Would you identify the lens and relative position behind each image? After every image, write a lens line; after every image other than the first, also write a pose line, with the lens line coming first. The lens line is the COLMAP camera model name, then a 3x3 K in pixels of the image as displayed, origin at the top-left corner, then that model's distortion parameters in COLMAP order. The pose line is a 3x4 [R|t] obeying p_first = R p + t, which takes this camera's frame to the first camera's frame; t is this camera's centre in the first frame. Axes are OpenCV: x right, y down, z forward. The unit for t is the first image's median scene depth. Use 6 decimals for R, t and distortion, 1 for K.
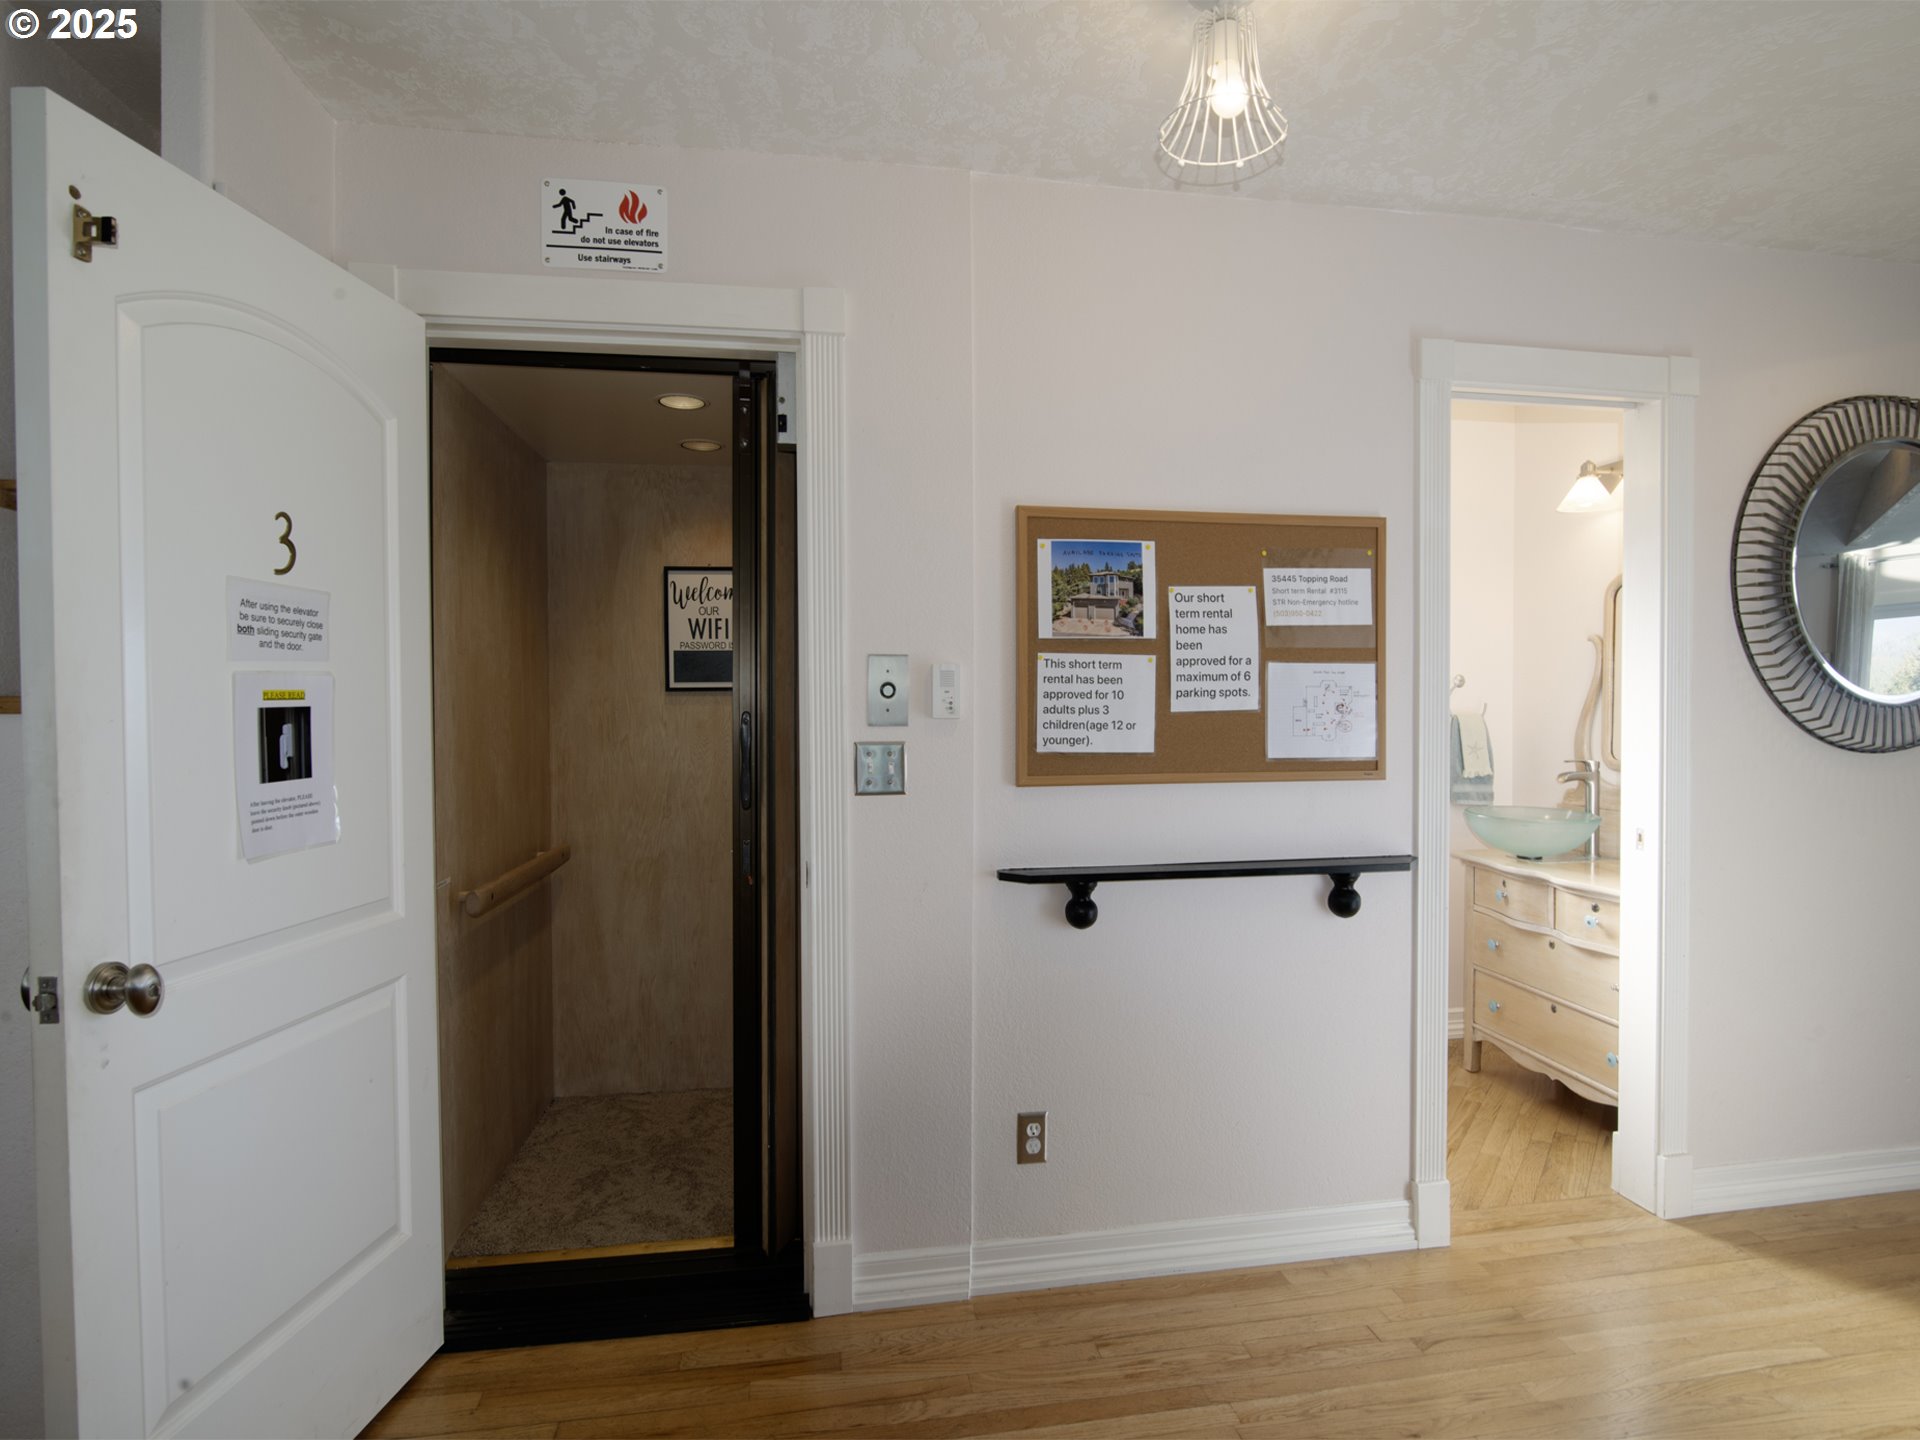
lens RADIAL K [[1293.6, 0, 960.0], [0, 1293.6, 720.0], [0, 0, 1]] dist [-0.005788, -0.001722]
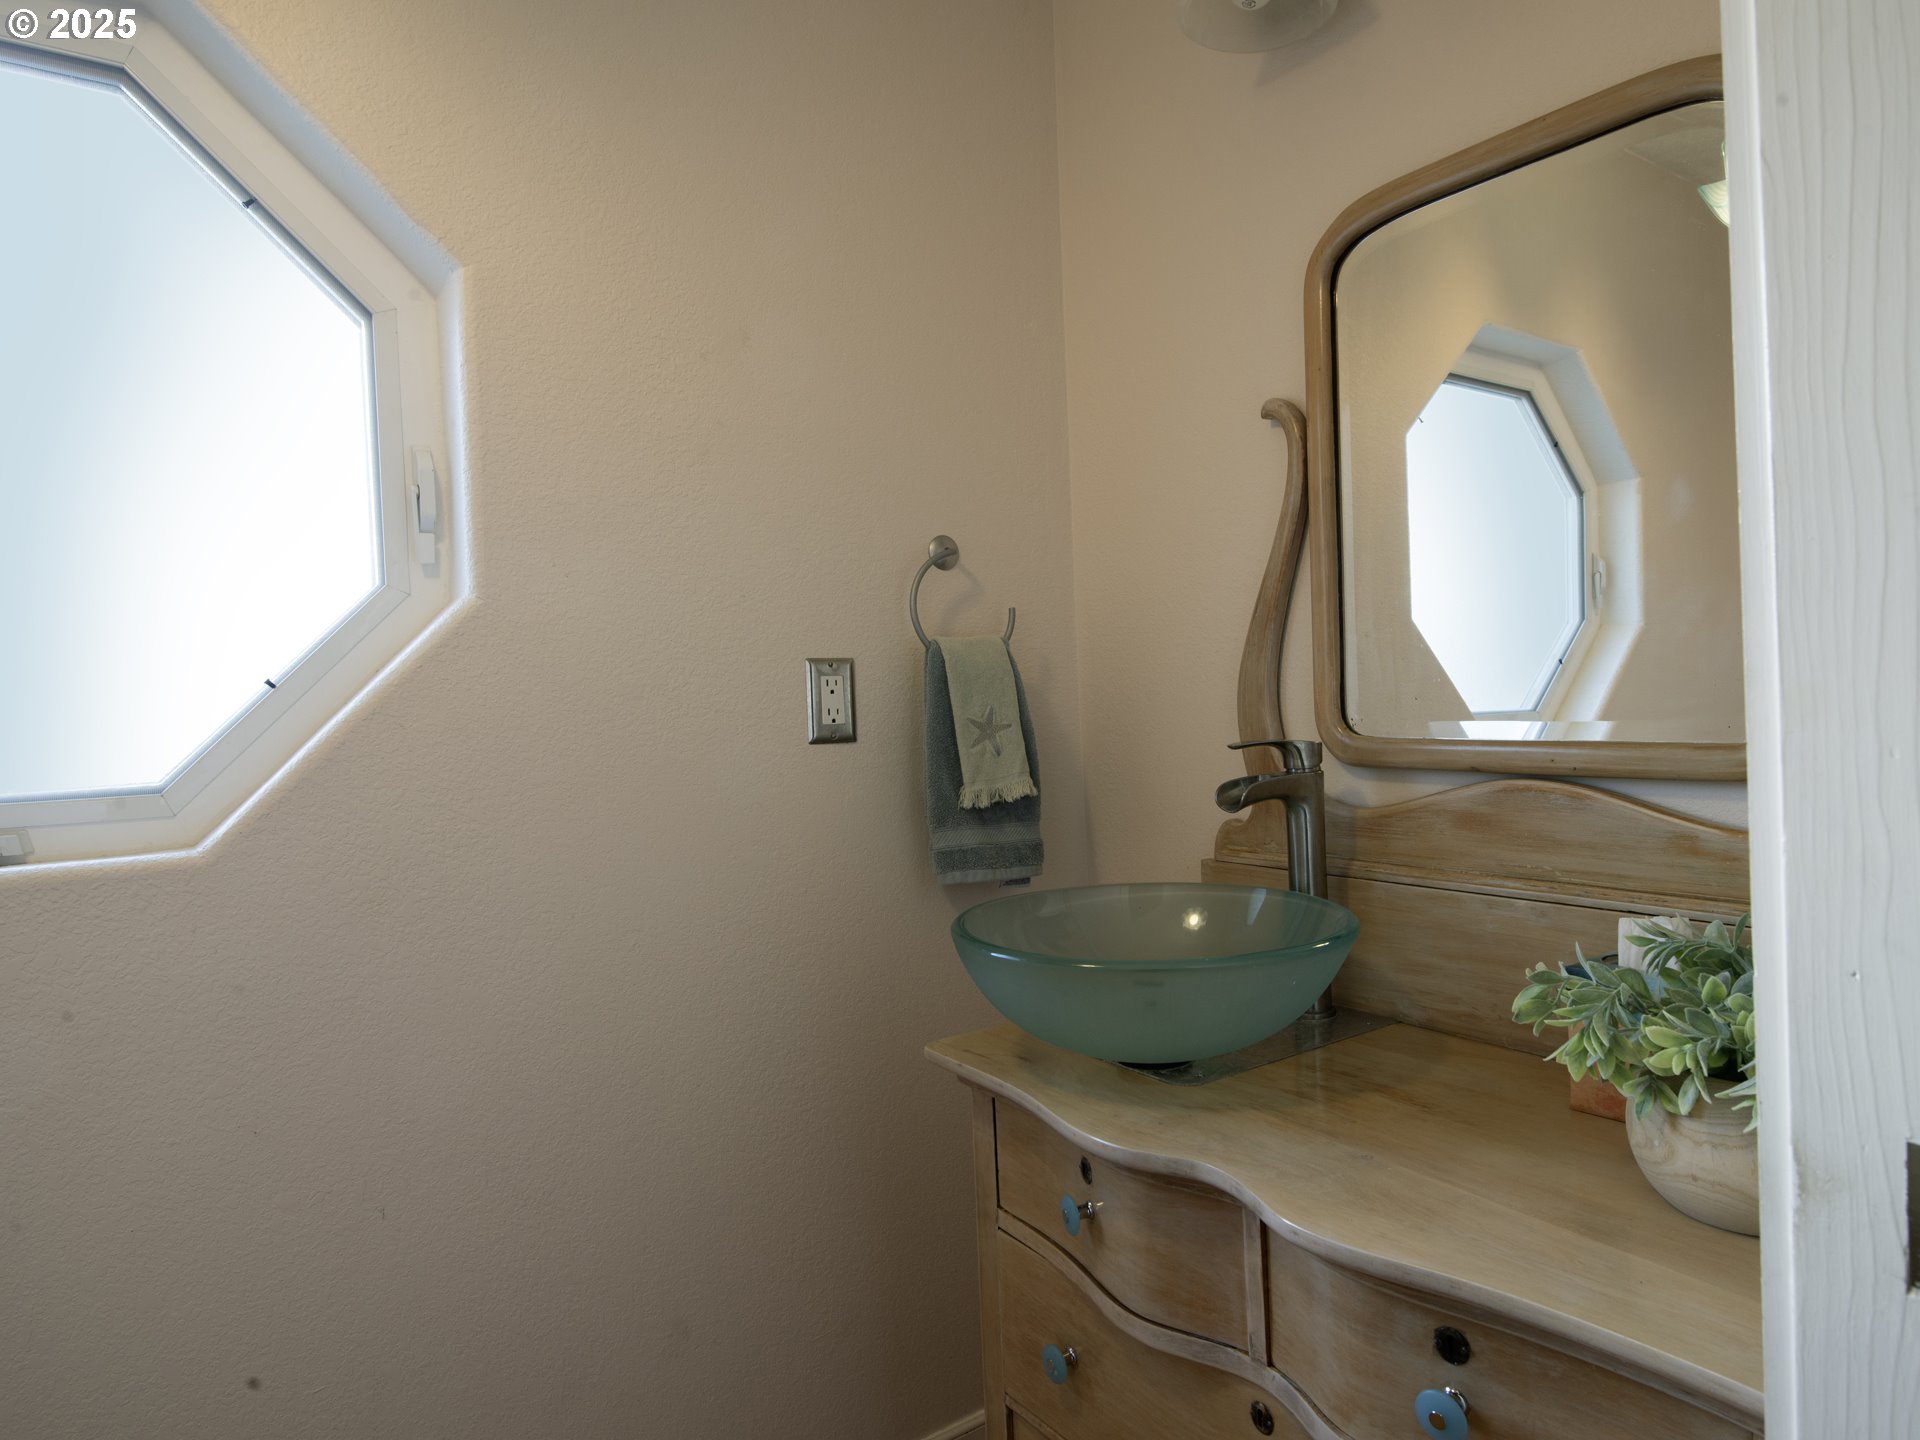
lens RADIAL K [[1293.6, 0, 960.0], [0, 1293.6, 720.0], [0, 0, 1]] dist [-0.005788, -0.001722]
pose [[0.947012, -0.028917, 0.319893, 0.284444], [0.034447, 0.999339, -0.011640, 0.025623], [-0.319345, 0.022042, 0.947382, 0.683400]]
